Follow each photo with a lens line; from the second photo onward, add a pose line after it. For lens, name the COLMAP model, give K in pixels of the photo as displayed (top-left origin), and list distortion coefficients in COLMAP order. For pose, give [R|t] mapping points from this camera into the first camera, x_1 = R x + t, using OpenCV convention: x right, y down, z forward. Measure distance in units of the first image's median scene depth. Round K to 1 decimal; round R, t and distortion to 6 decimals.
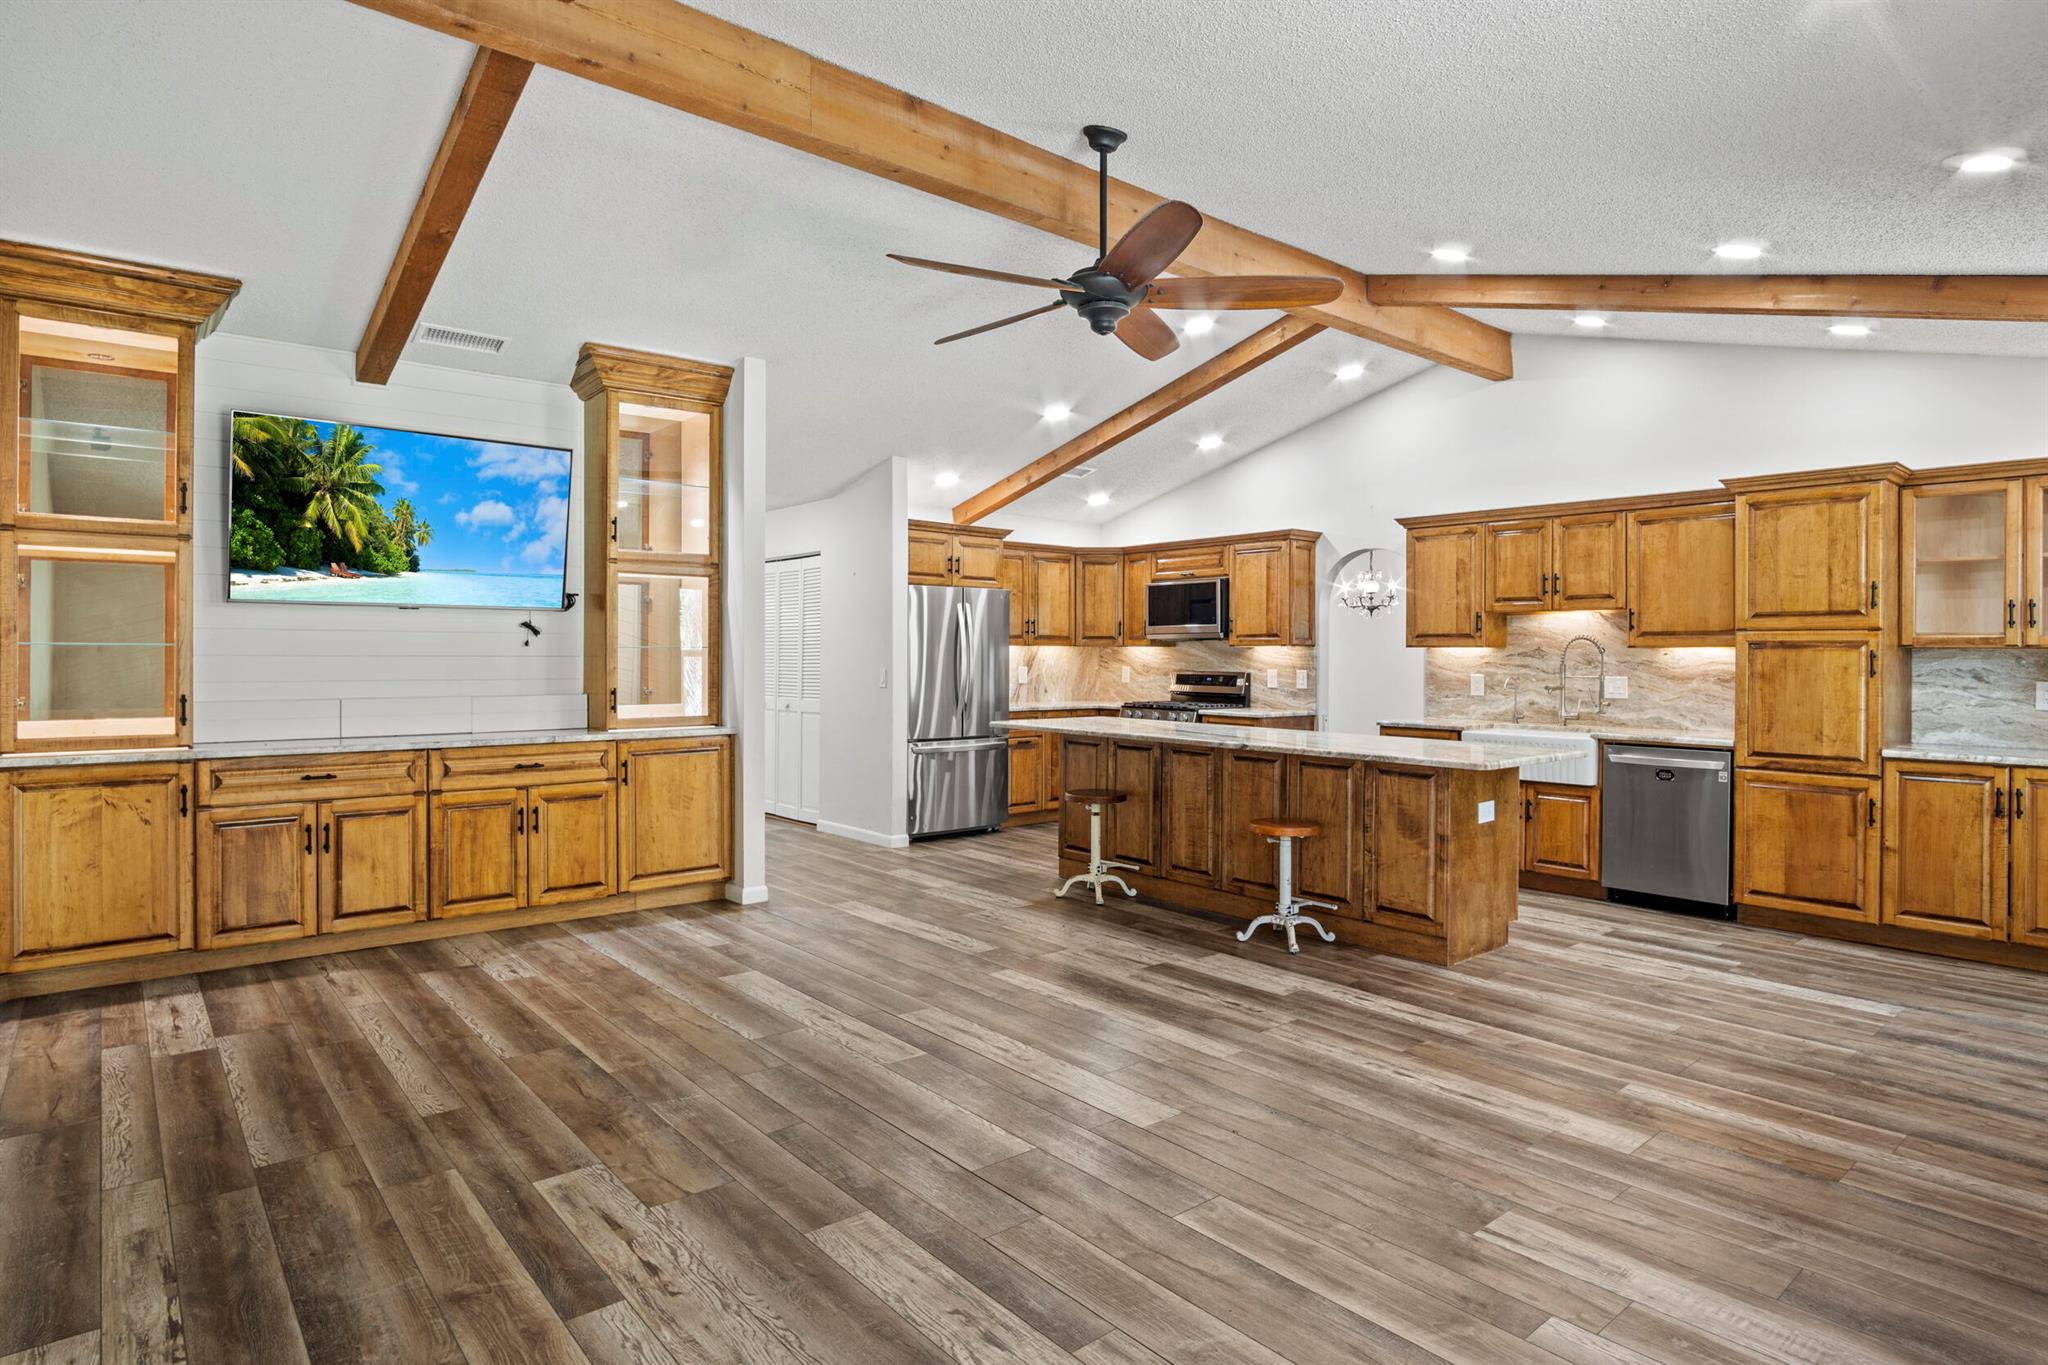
lens RADIAL K [[1111.0, 0, 1015.6], [0, 1111.0, 647.9], [0, 0, 1]] dist [-0.022515, 0.000987]
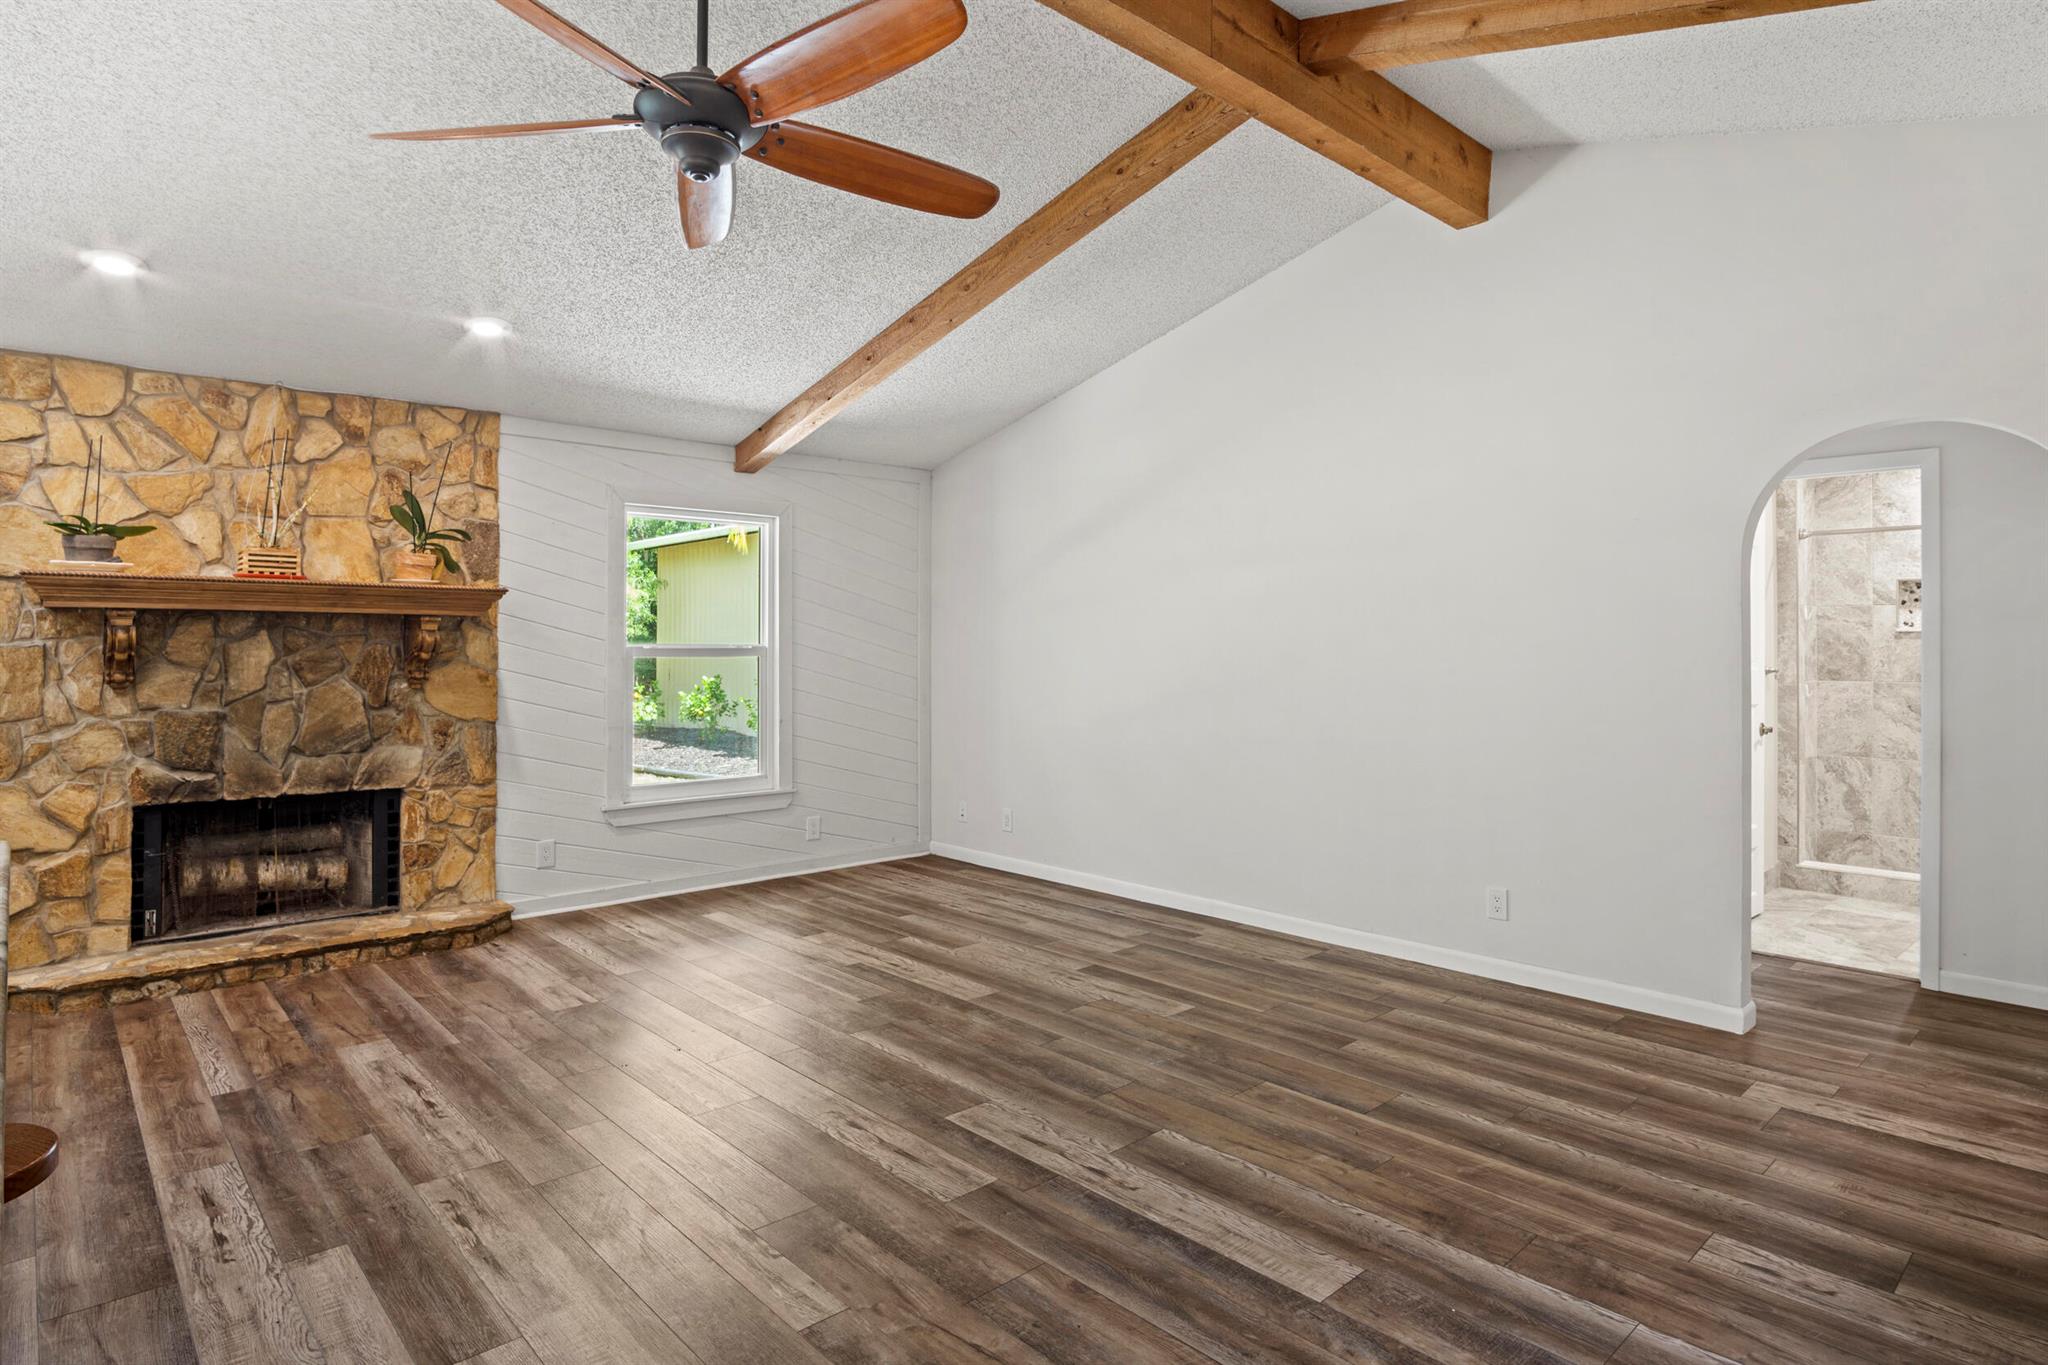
lens RADIAL K [[1111.0, 0, 1015.6], [0, 1111.0, 647.9], [0, 0, 1]] dist [-0.022515, 0.000987]
pose [[-0.999145, -0.005367, -0.040986, -0.082433], [-0.005256, 0.999982, -0.002831, 0.002352], [0.041001, -0.002614, -0.999156, 1.581063]]
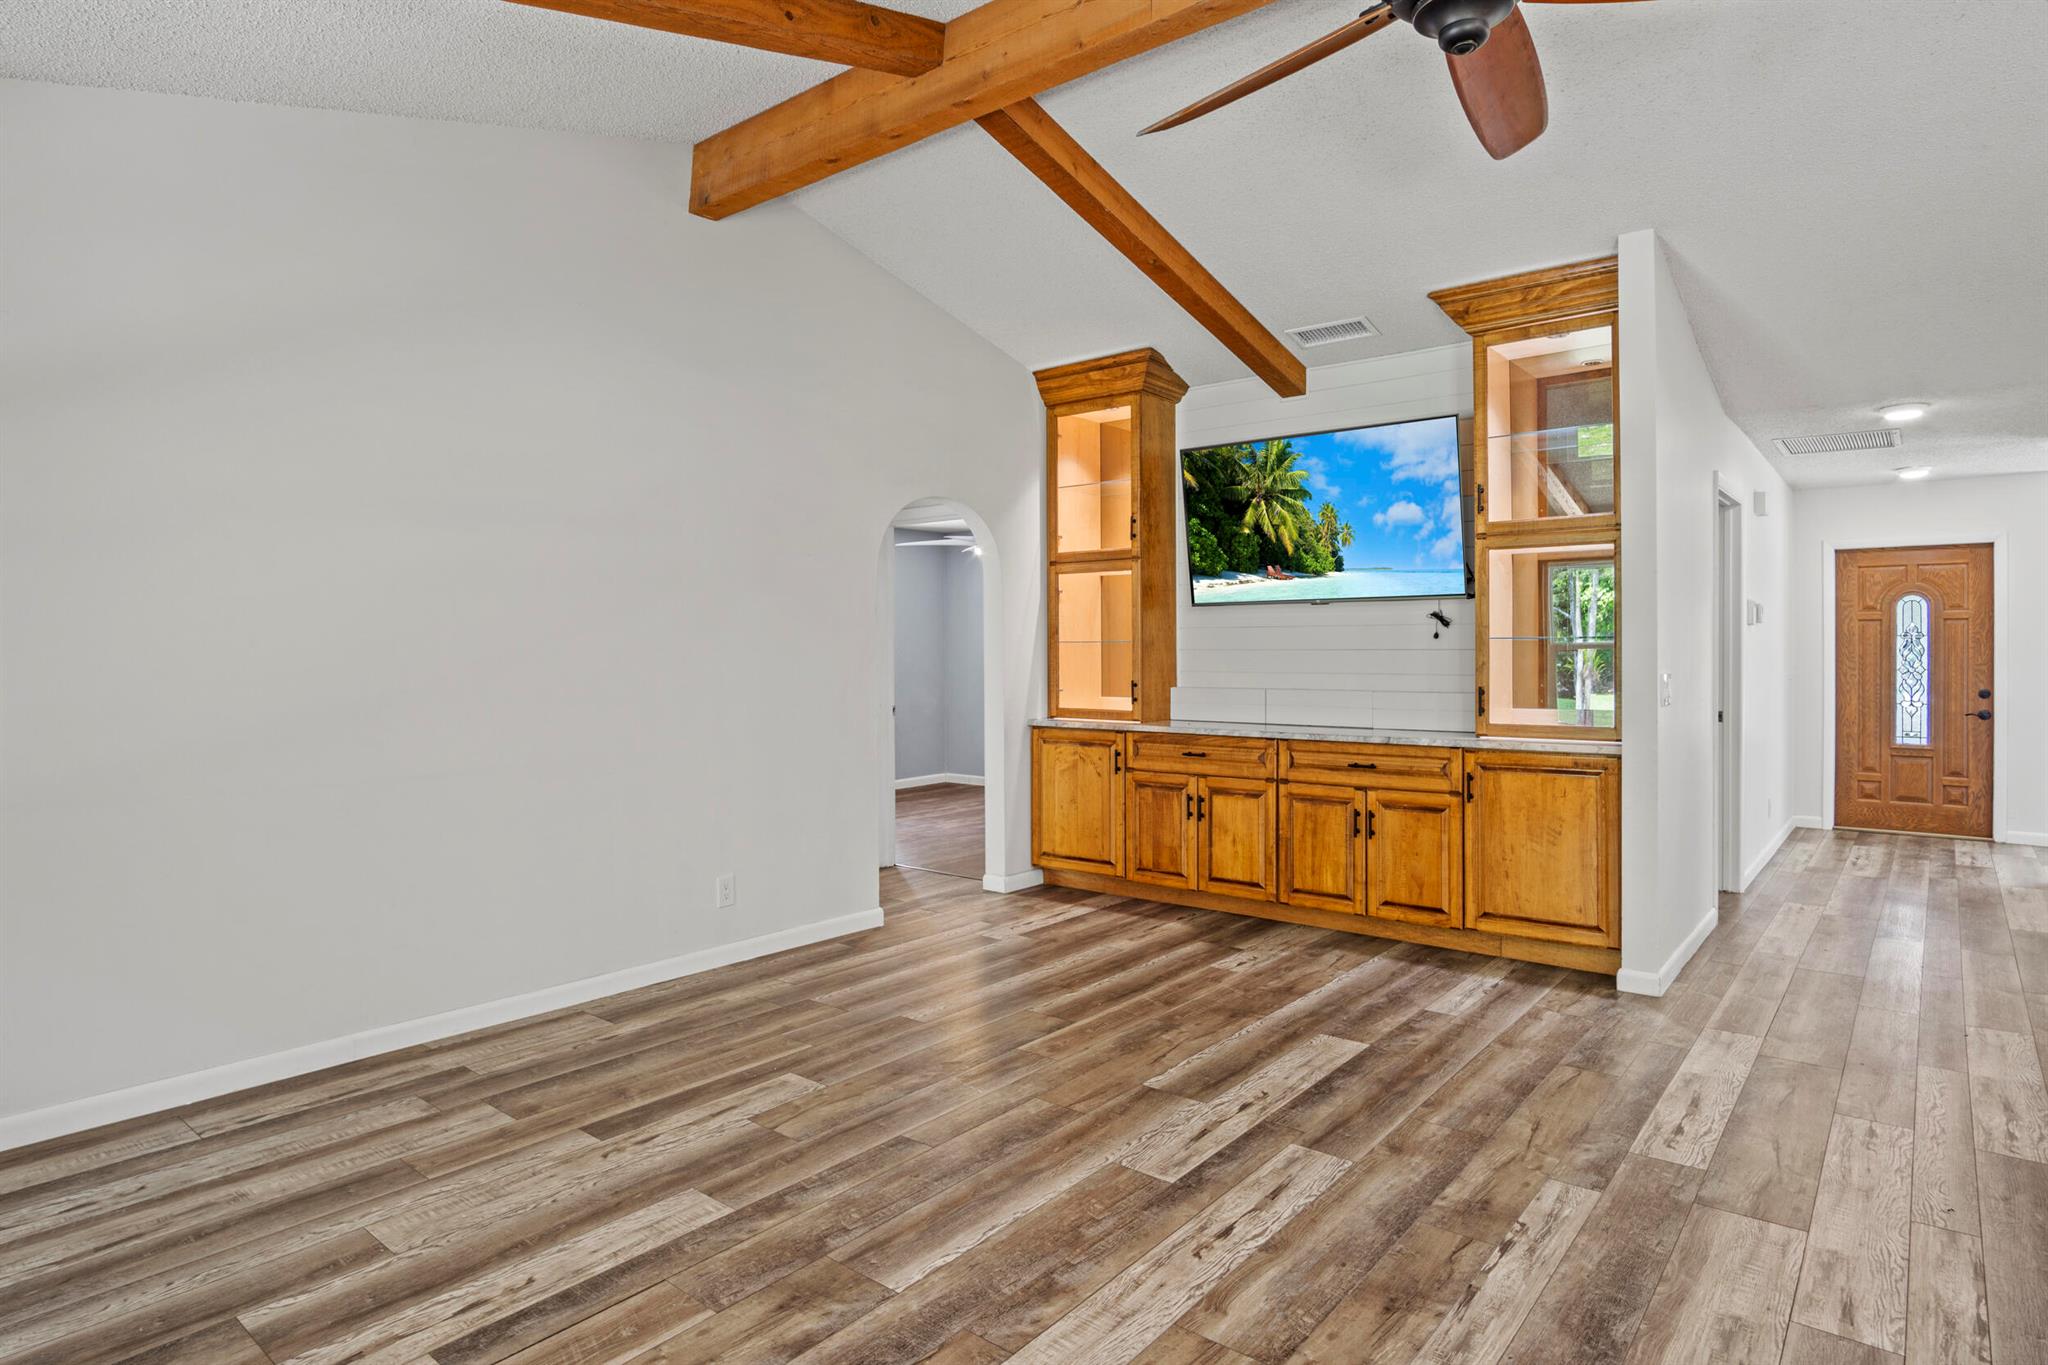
lens RADIAL K [[1134.4, 0, 1024.7], [0, 1134.4, 660.6], [0, 0, 1]] dist [-0.028047, -0.000166]
pose [[0.186409, 0.004699, -0.982461, 0.542801], [0.008865, 0.999940, 0.006464, 0.010141], [0.982432, -0.009915, 0.186356, 0.650281]]
